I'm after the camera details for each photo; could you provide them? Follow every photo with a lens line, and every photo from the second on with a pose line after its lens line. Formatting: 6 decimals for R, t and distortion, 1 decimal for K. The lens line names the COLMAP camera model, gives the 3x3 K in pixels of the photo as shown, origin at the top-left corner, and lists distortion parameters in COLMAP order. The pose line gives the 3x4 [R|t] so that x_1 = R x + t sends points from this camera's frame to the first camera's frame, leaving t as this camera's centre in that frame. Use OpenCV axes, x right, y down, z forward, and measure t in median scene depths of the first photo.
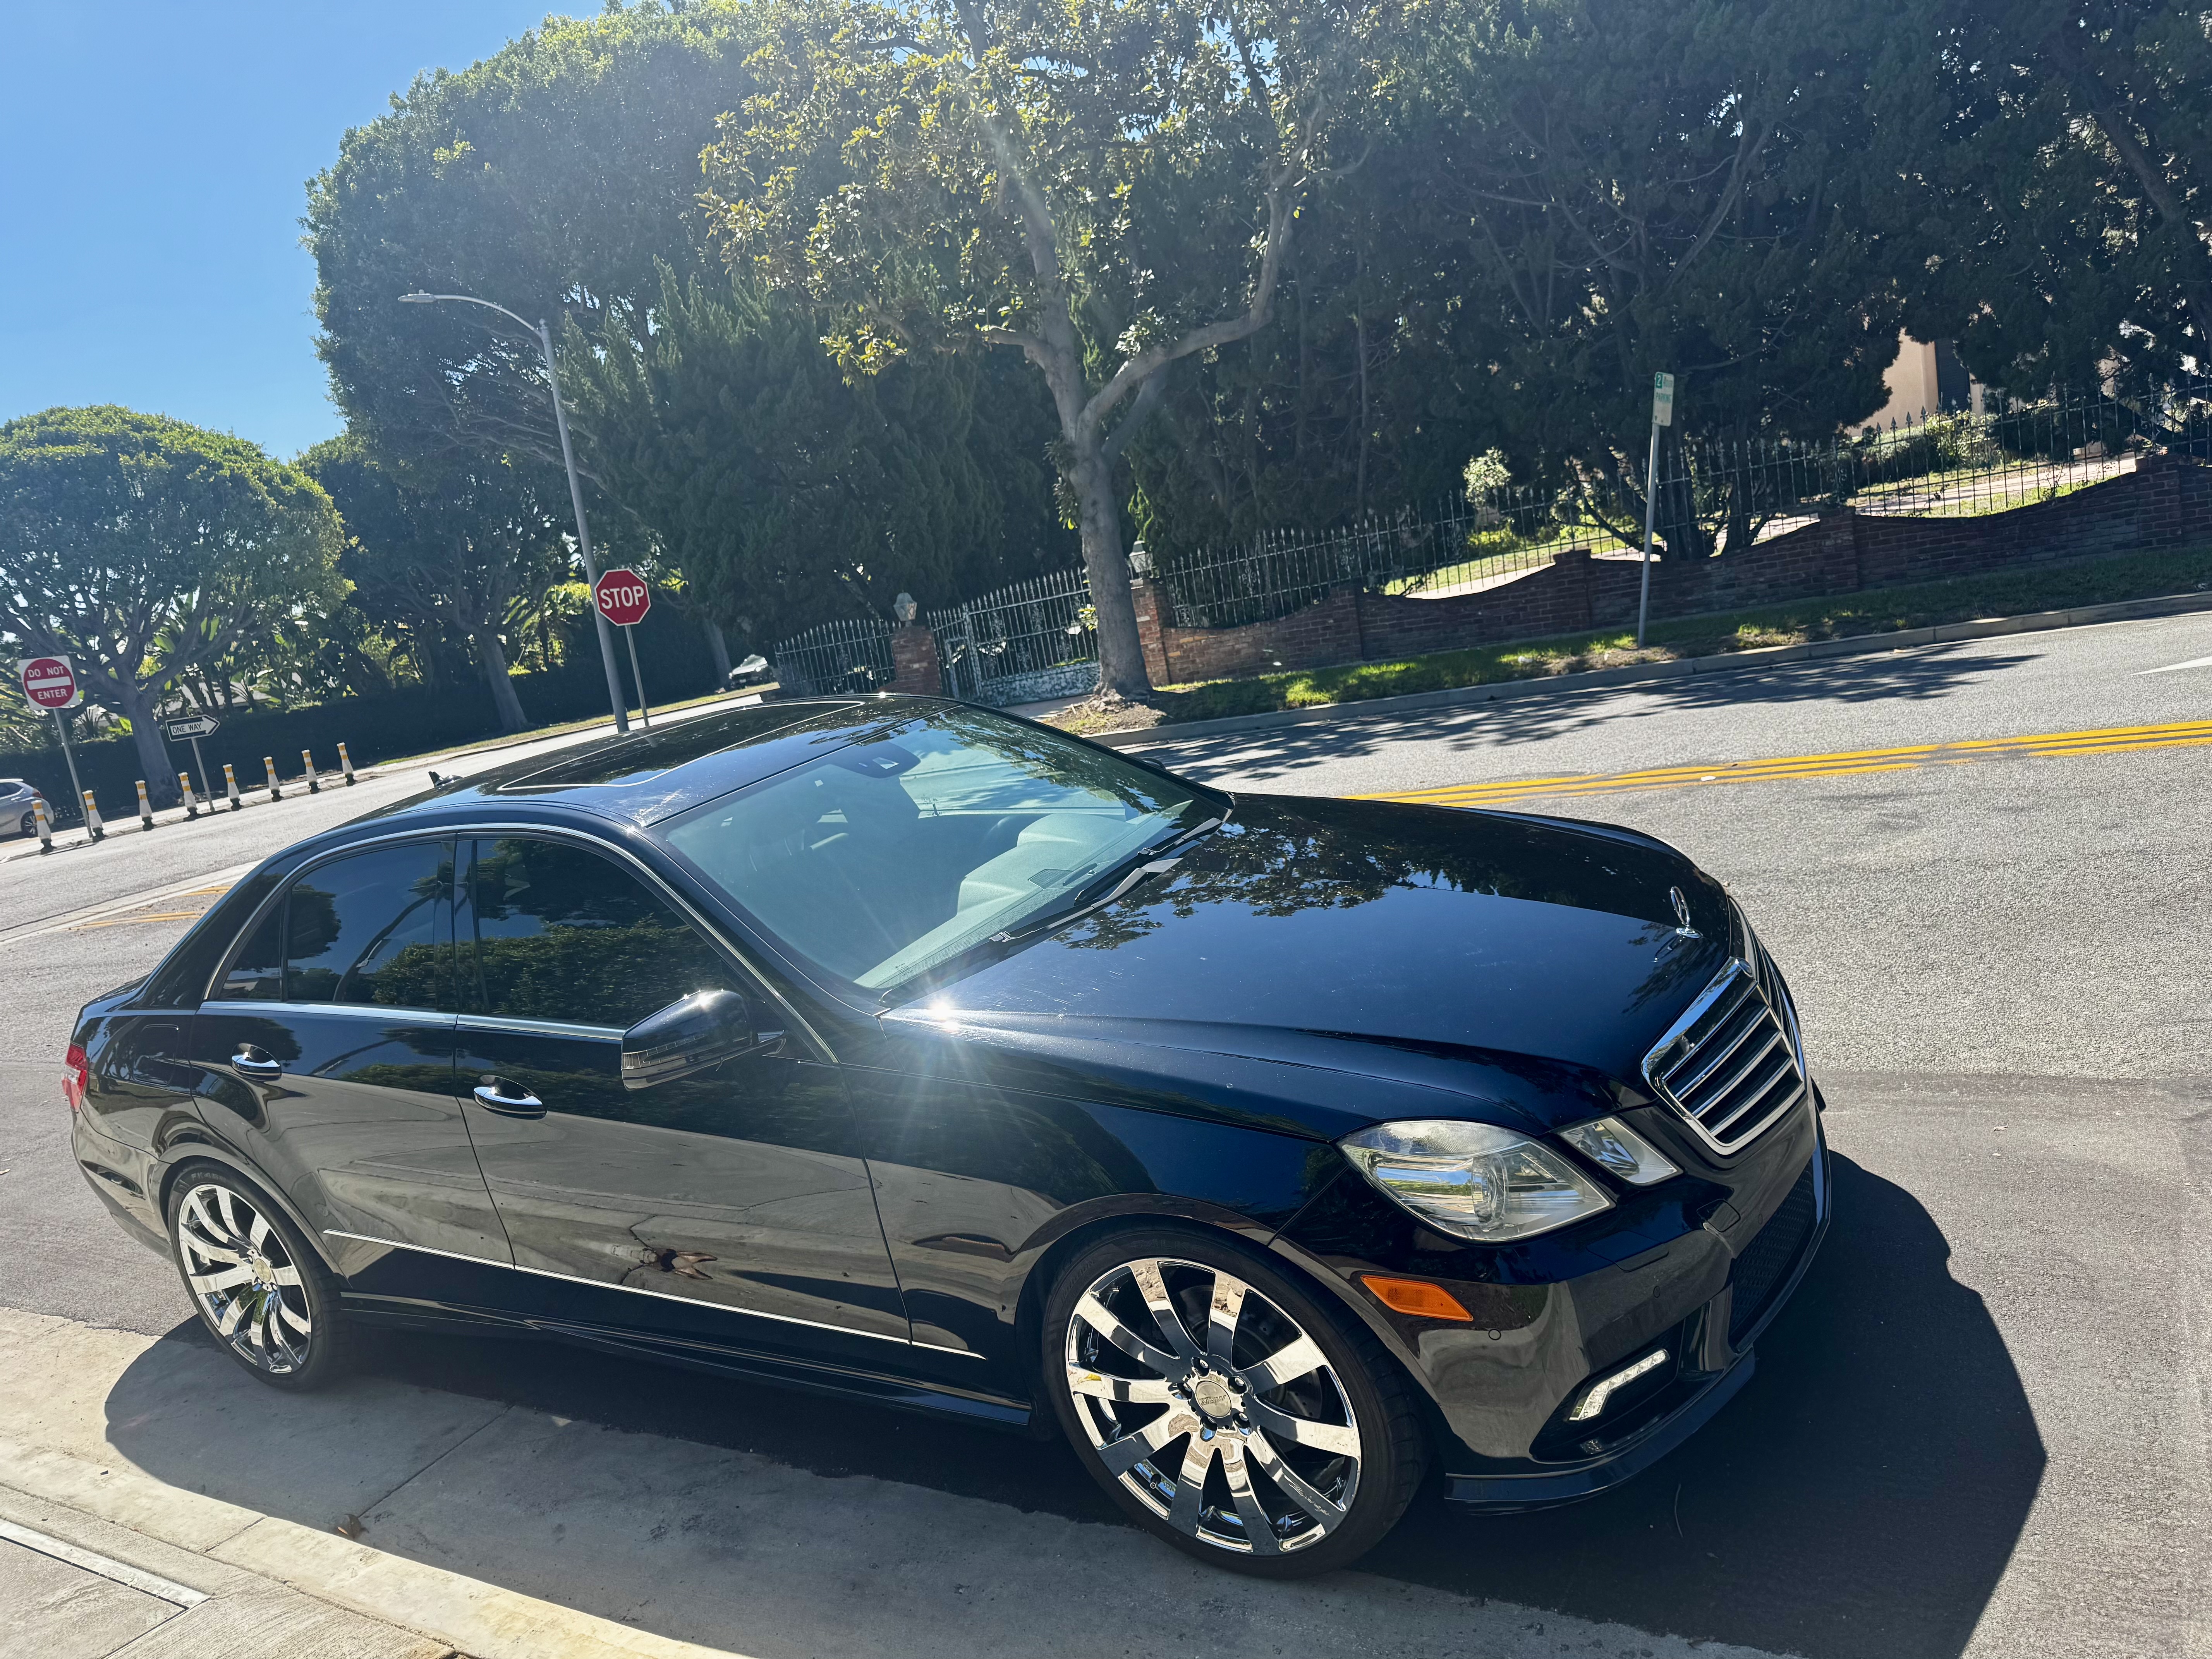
lens RADIAL K [[1571.8, 0, 1099.7], [0, 1571.8, 865.3], [0, 0, 1]] dist [0.004383, -0.014308]
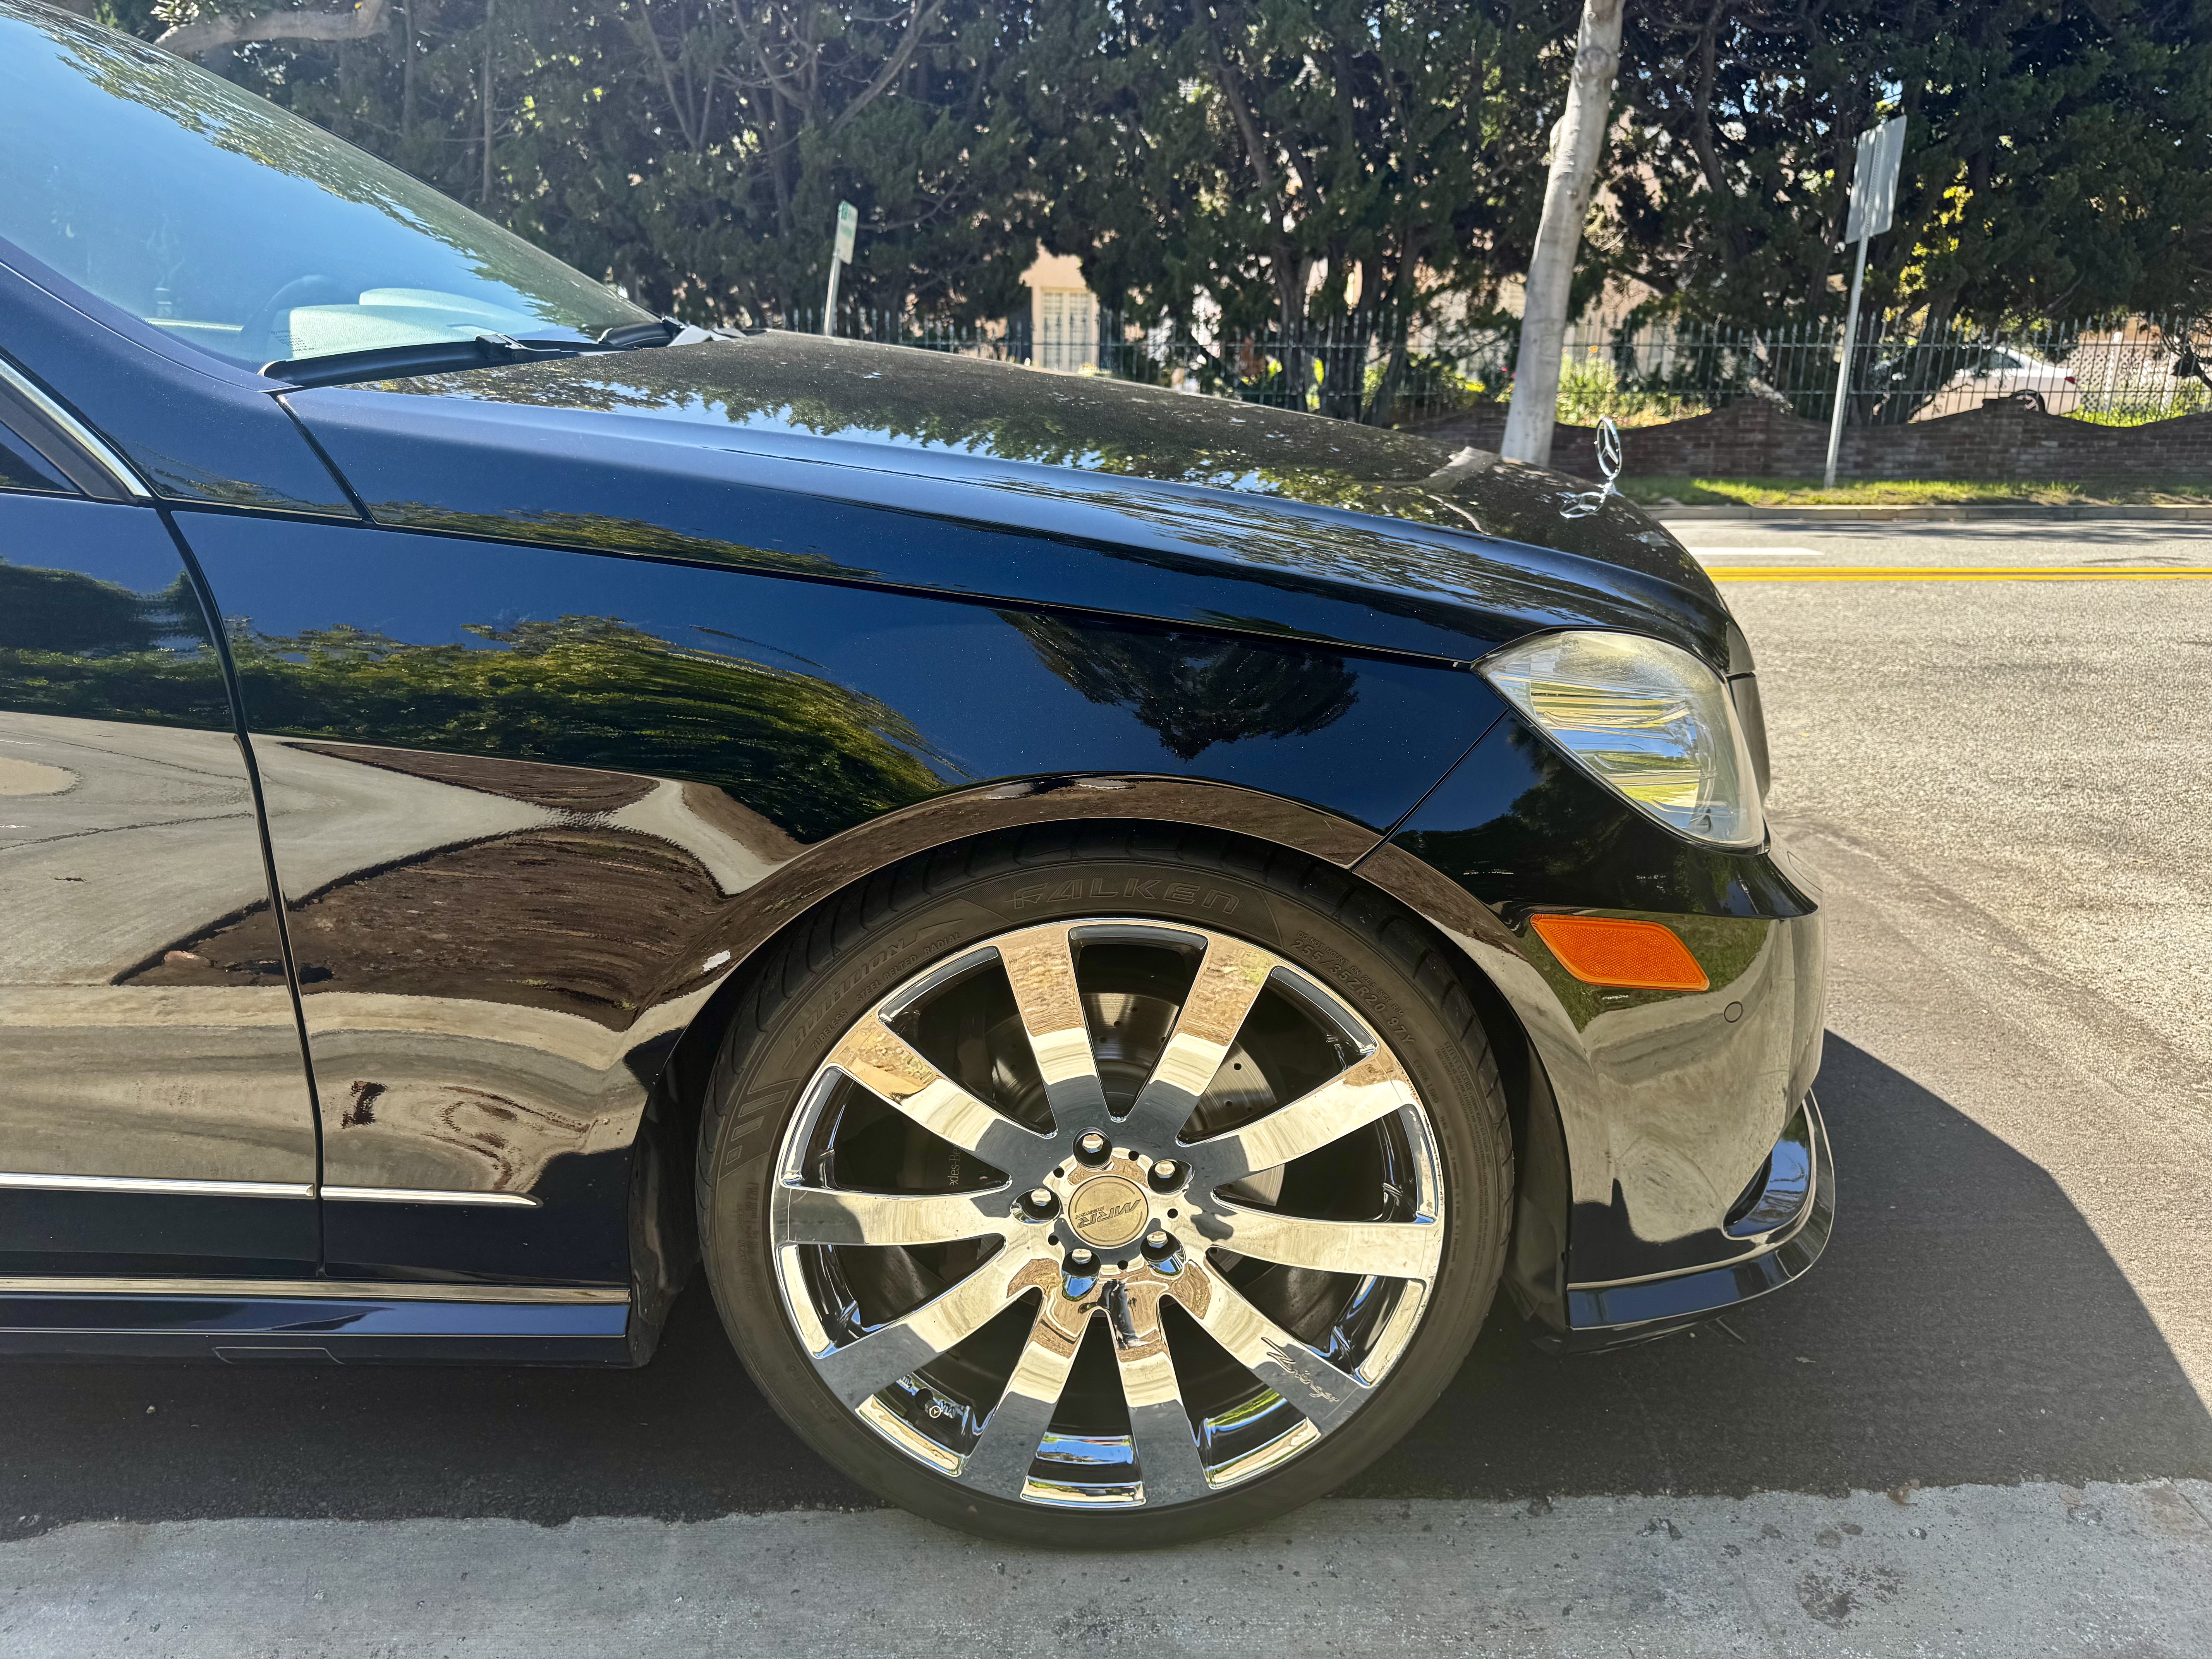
lens RADIAL K [[1571.8, 0, 1111.1], [0, 1571.8, 843.0], [0, 0, 1]] dist [0.004383, -0.014308]
pose [[0.820196, 0.032920, 0.571134, -0.033708], [-0.056683, 0.998107, 0.023871, 0.033440], [-0.569267, -0.051952, 0.820510, 0.094991]]
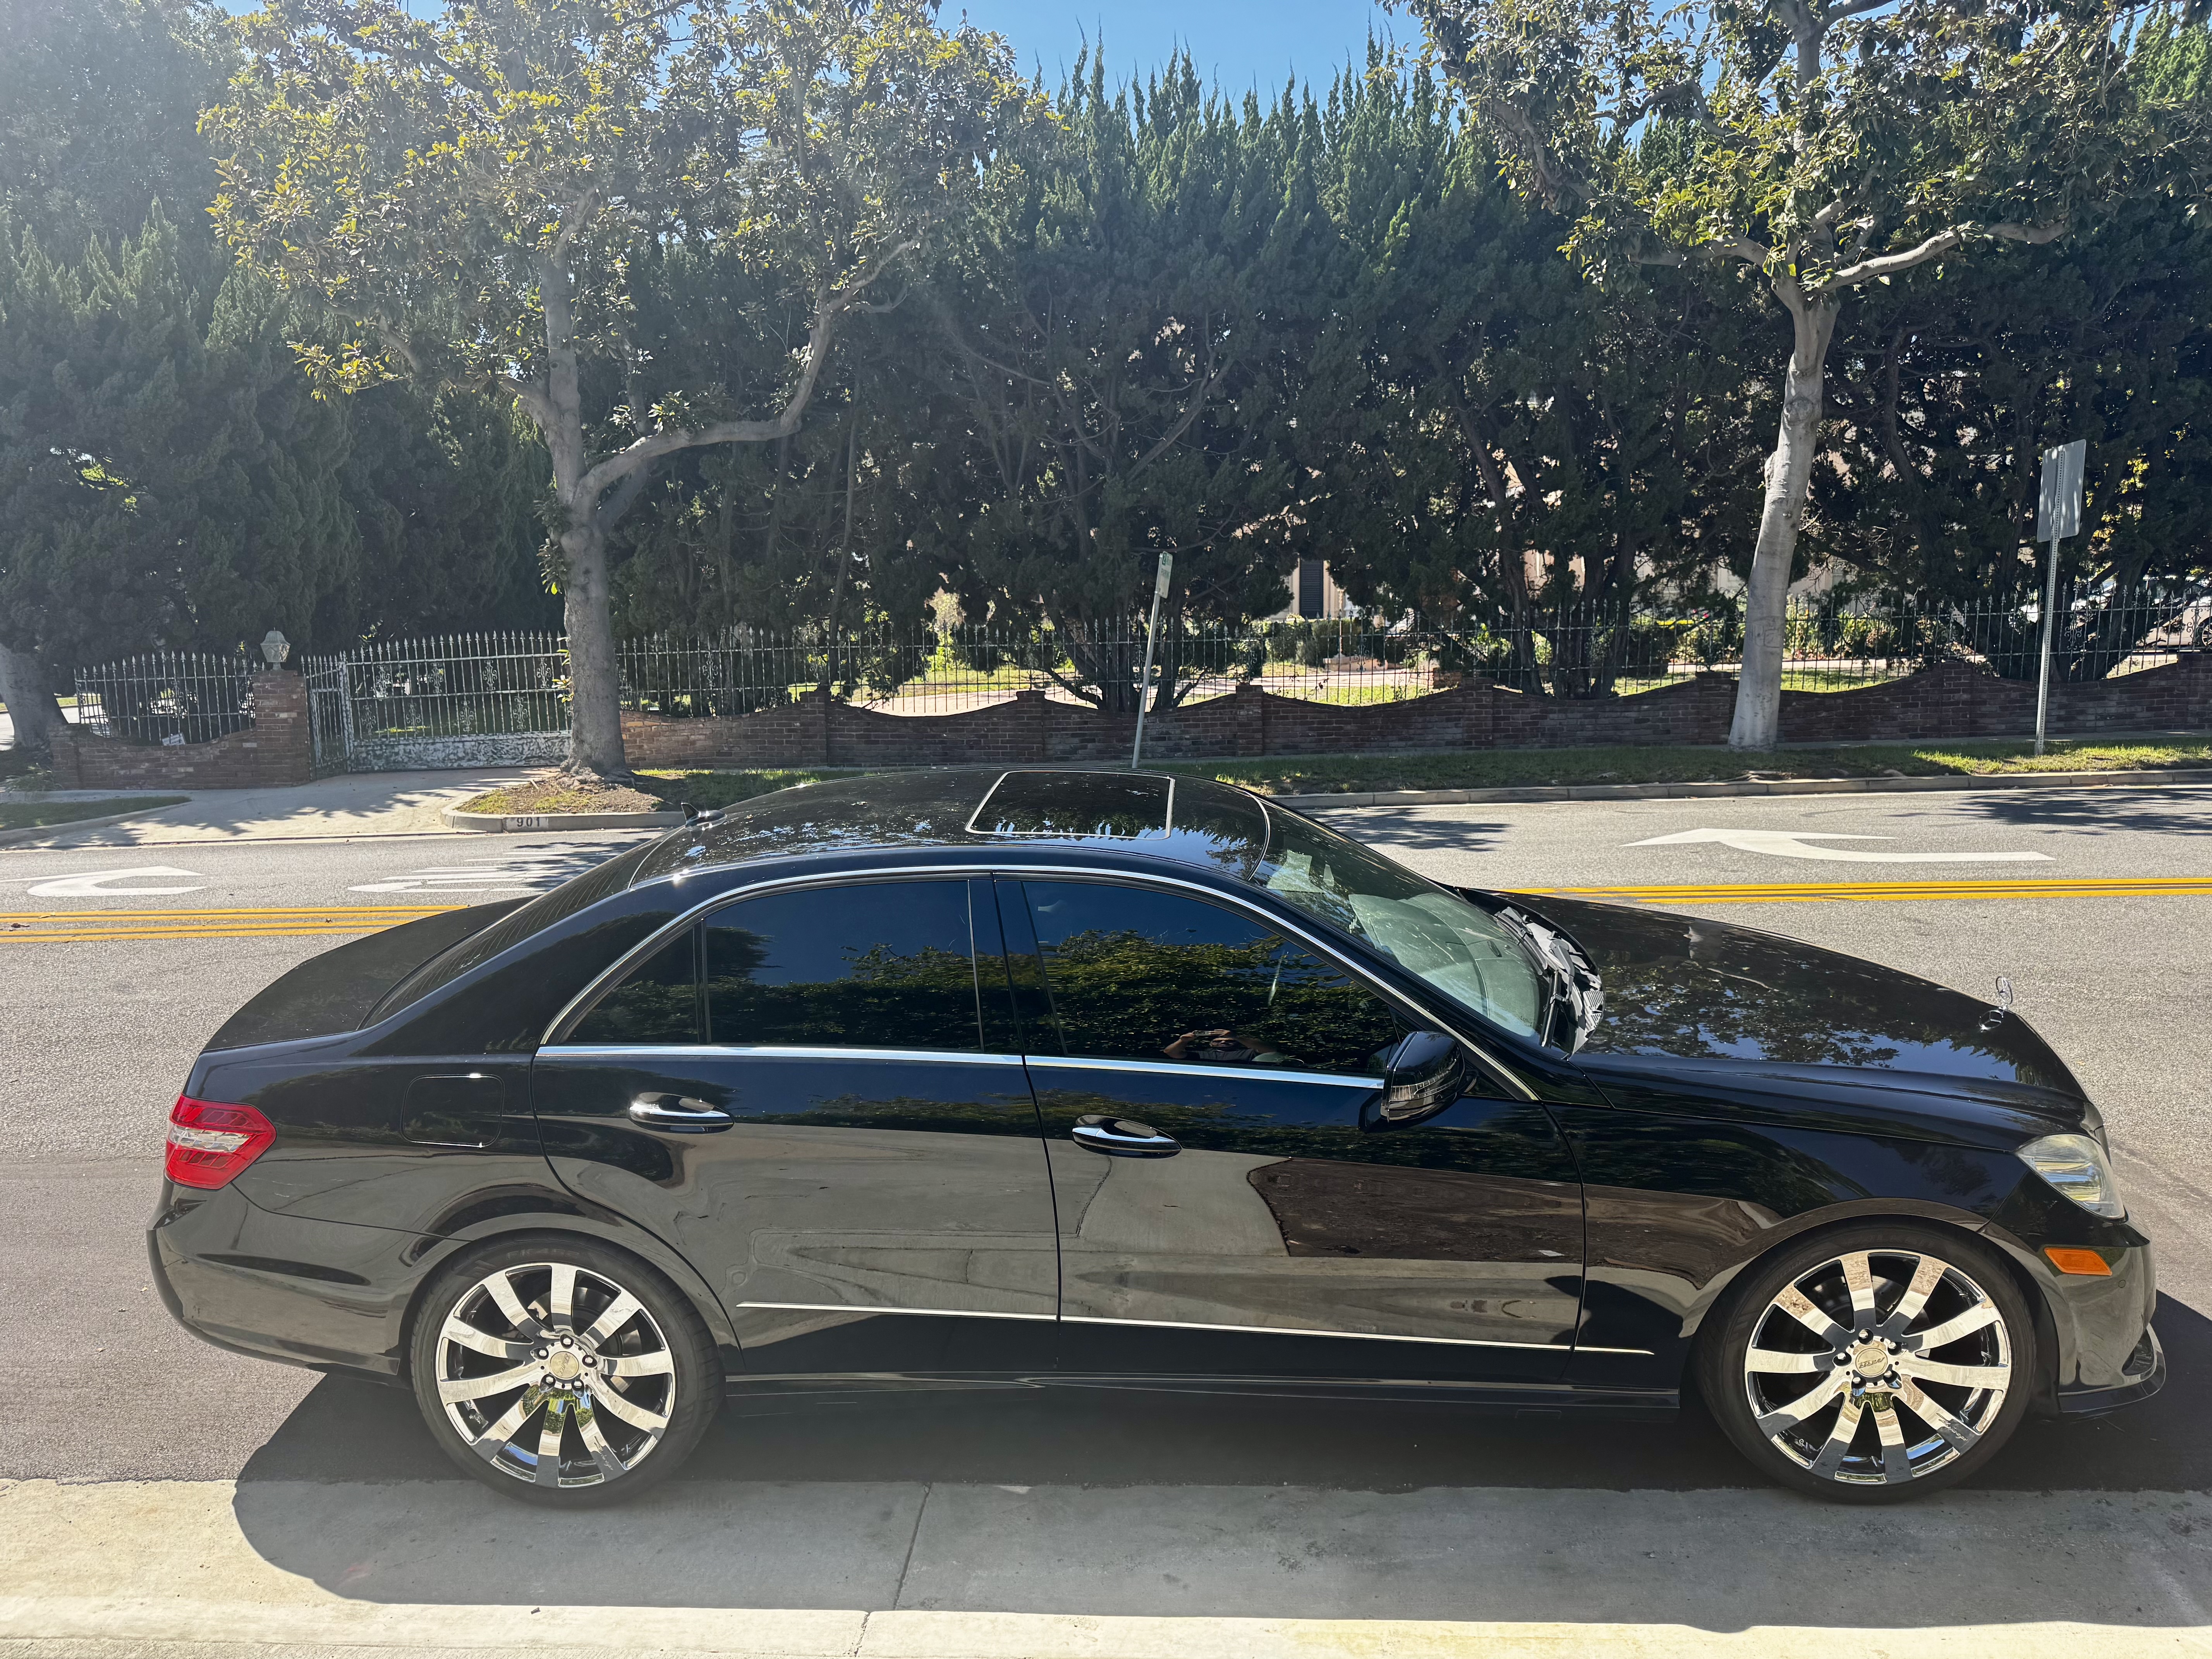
lens RADIAL K [[1571.8, 0, 1095.2], [0, 1571.8, 844.3], [0, 0, 1]] dist [0.004383, -0.014308]
pose [[0.878276, 0.086372, 0.470288, -0.176366], [-0.046485, 0.994314, -0.095803, 0.011638], [-0.475888, 0.062280, 0.877298, 0.024783]]
